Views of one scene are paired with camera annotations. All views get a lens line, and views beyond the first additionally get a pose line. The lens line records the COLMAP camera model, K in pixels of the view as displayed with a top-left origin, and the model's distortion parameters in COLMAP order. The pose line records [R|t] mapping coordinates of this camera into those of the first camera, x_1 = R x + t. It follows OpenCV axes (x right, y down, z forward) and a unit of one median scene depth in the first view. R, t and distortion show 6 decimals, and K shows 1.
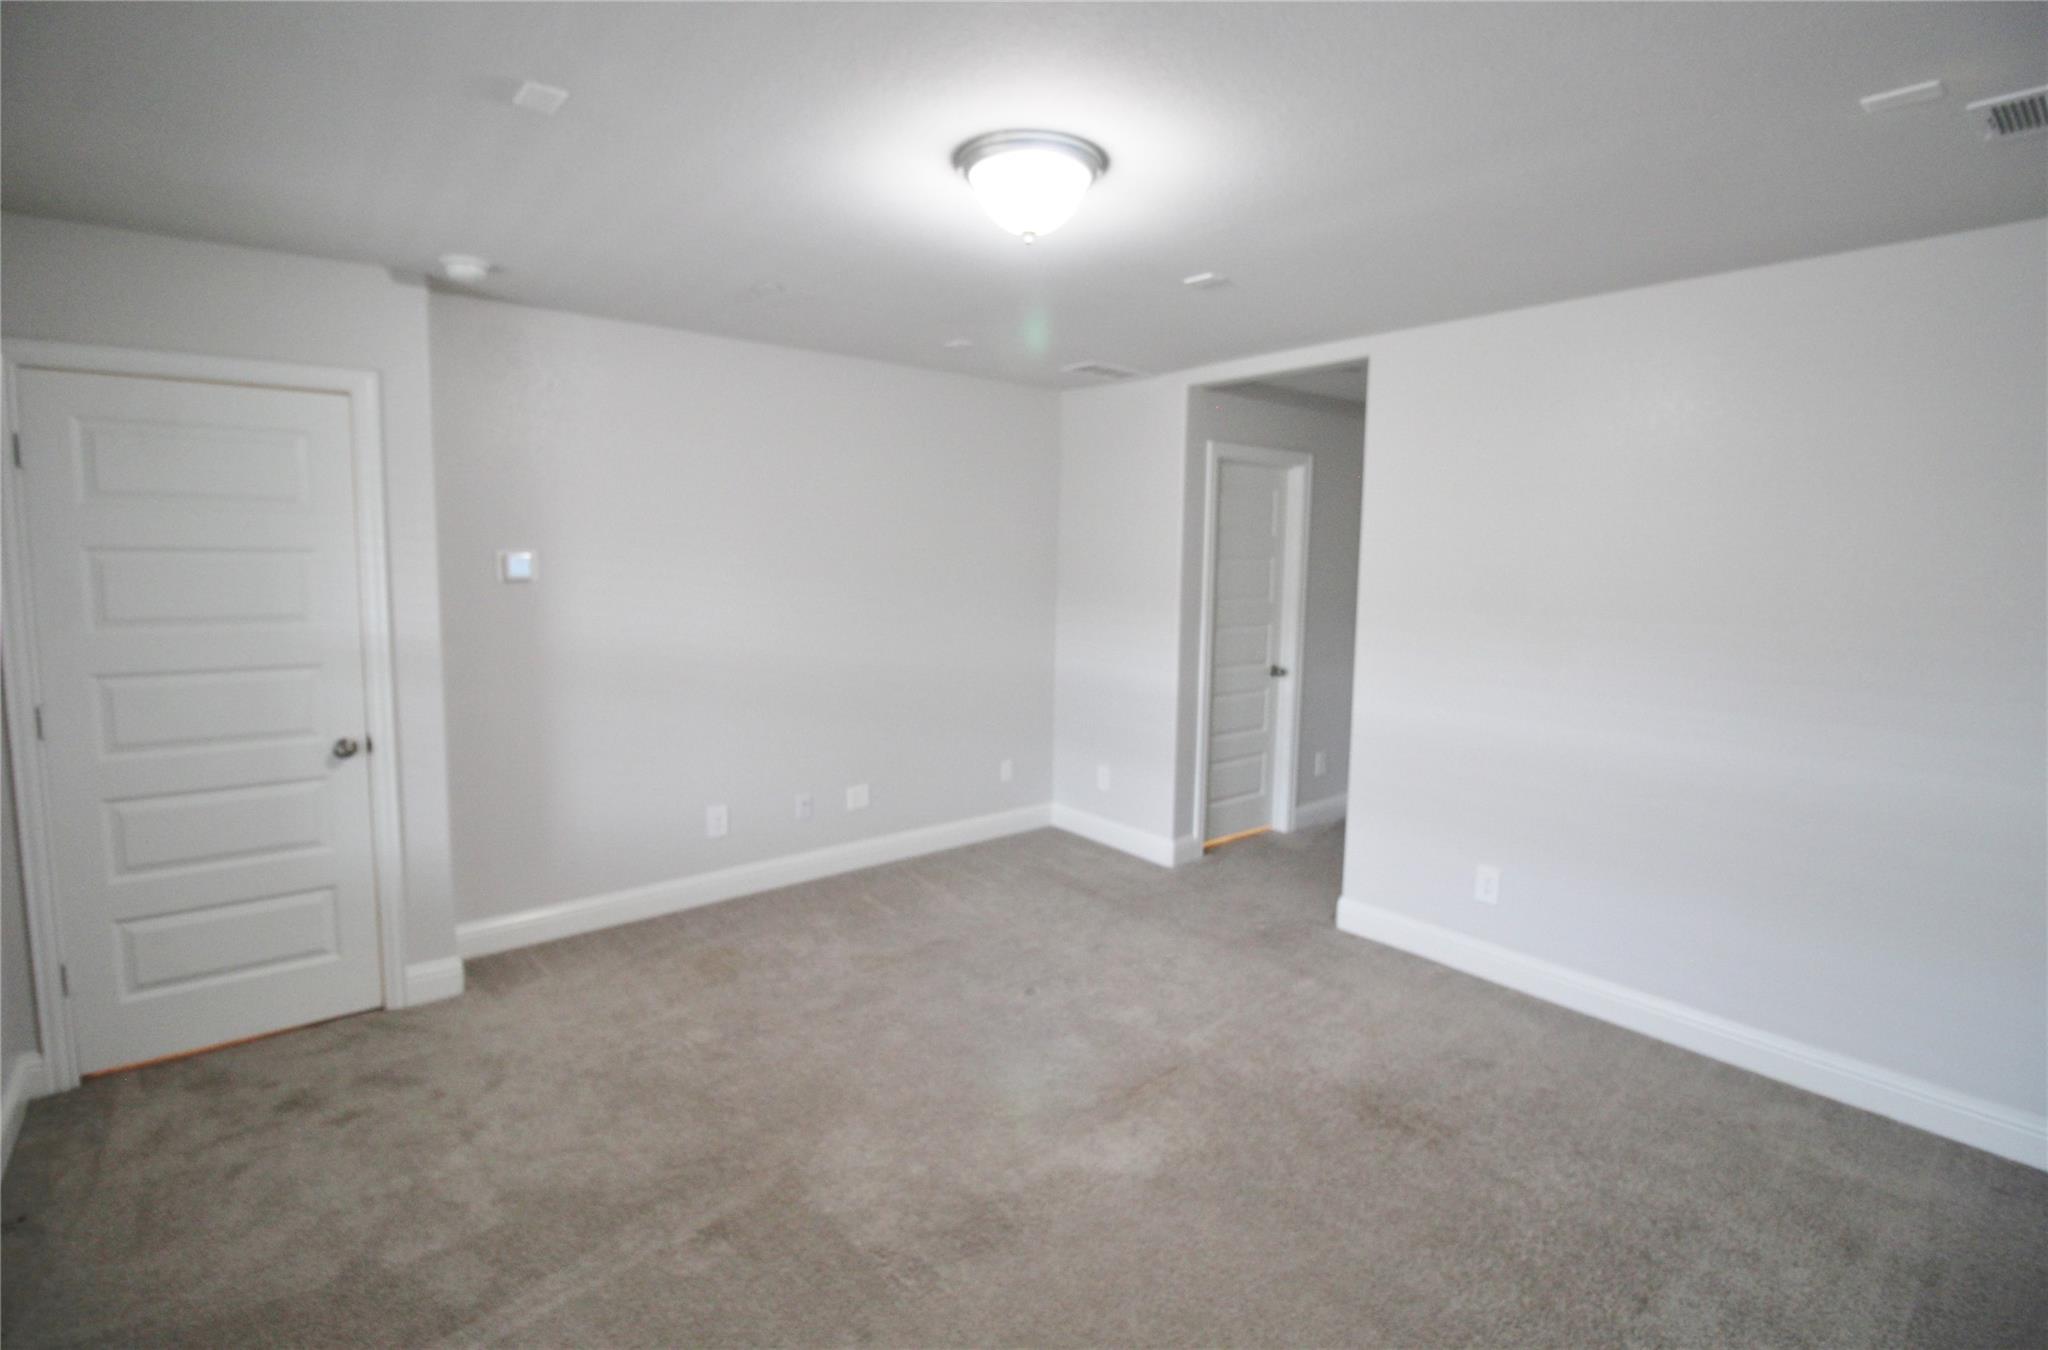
lens RADIAL K [[952.3, 0, 1016.5], [0, 952.3, 672.4], [0, 0, 1]] dist [-0.011978, -0.001300]
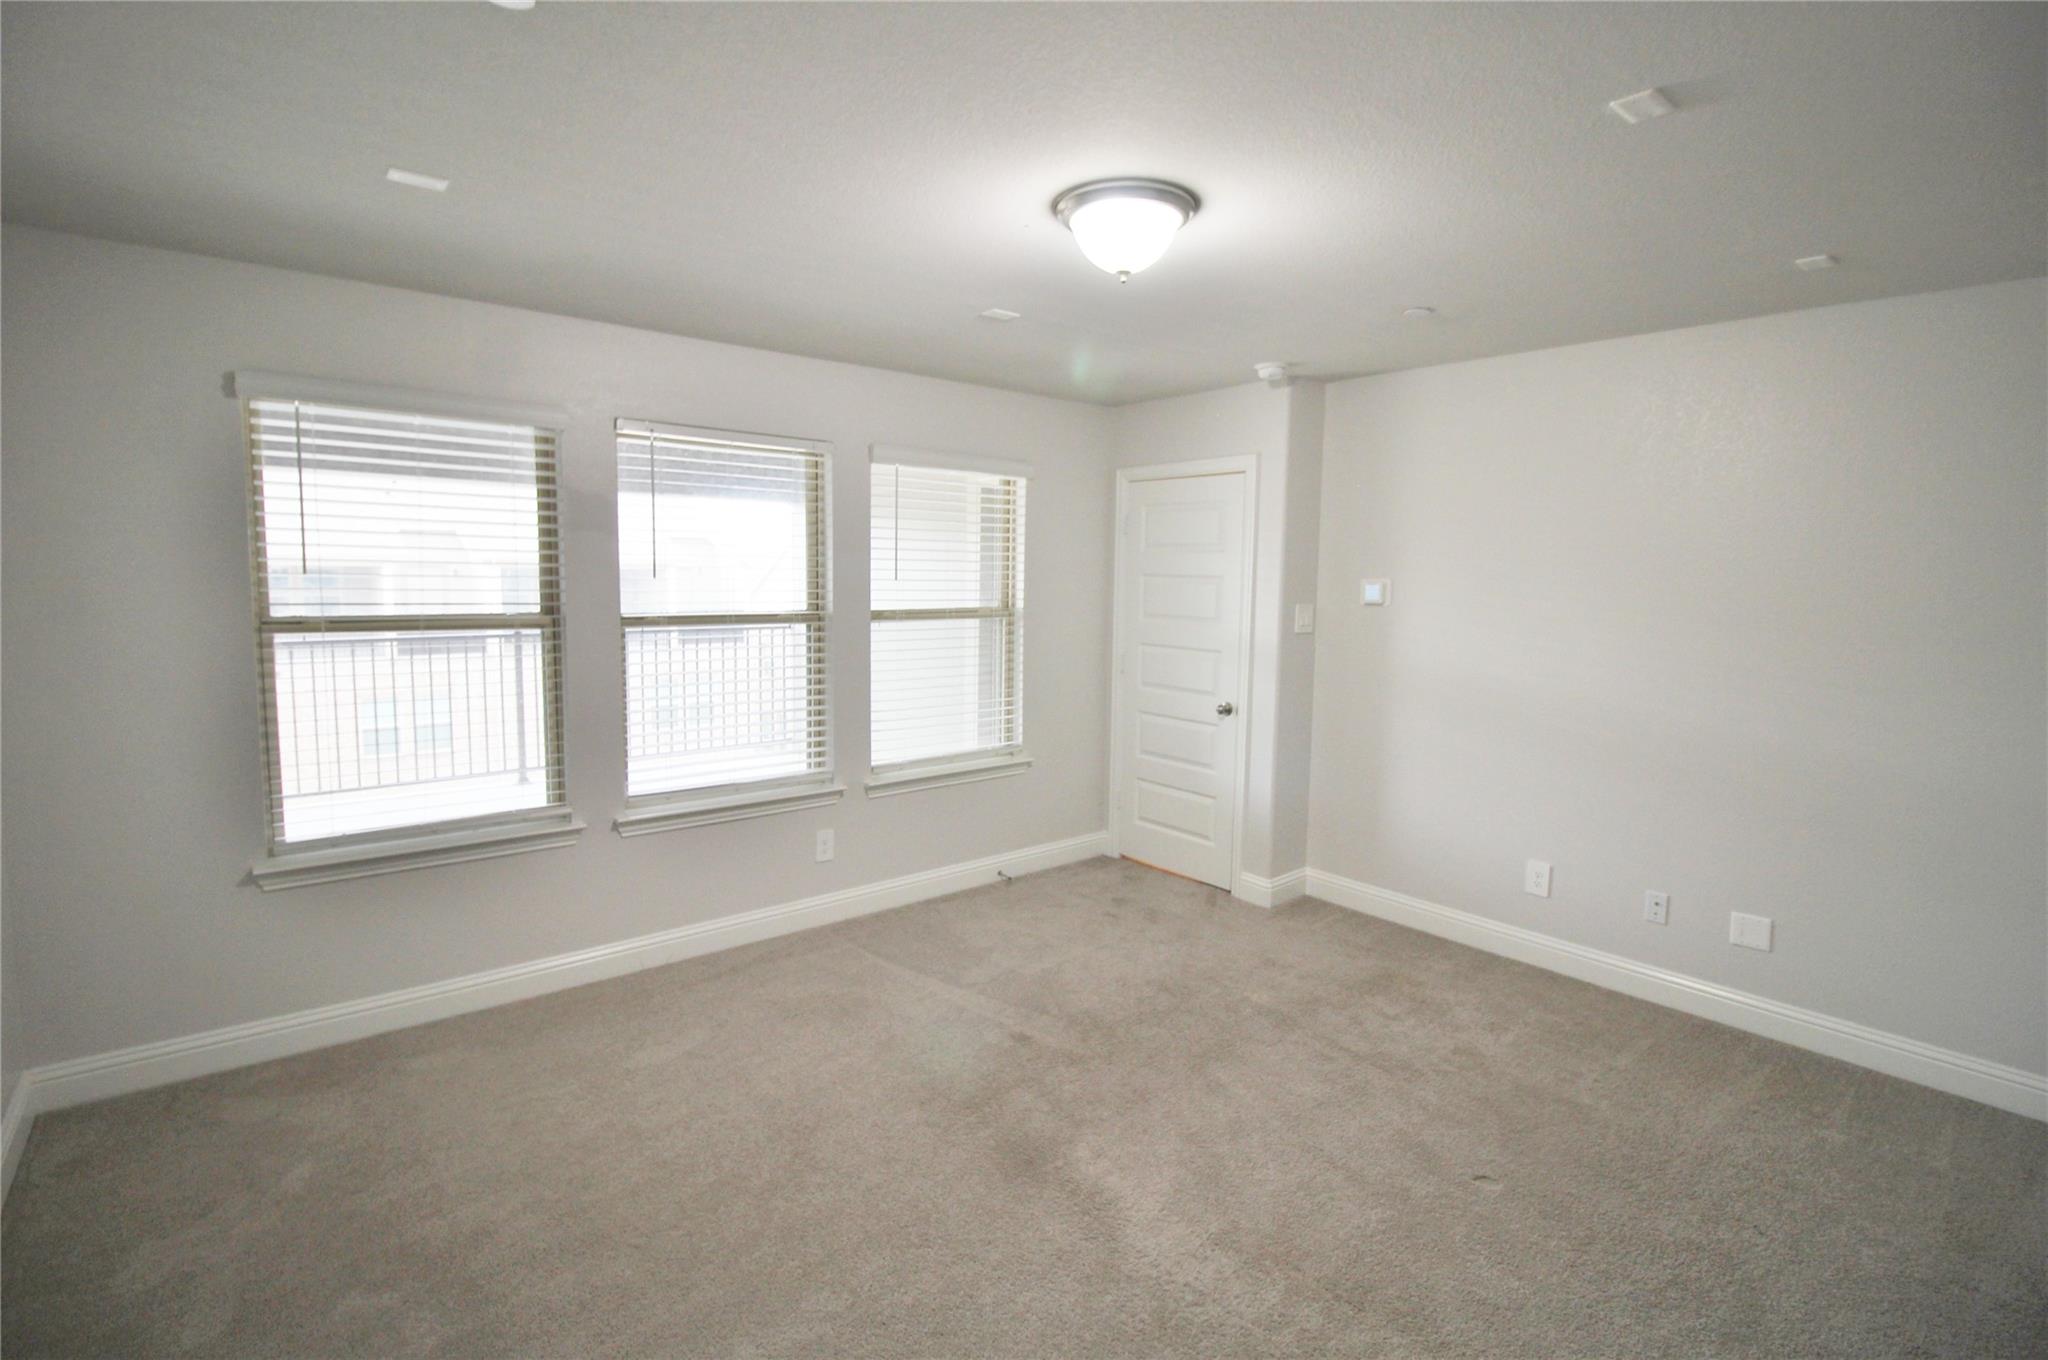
lens RADIAL K [[940.3, 0, 1014.9], [0, 940.3, 675.9], [0, 0, 1]] dist [-0.000673, 0.000023]
pose [[0.007803, 0.104165, -0.994529, 0.769501], [-0.137605, 0.985210, 0.102109, -0.077393], [0.990456, 0.136056, 0.022022, 0.634760]]
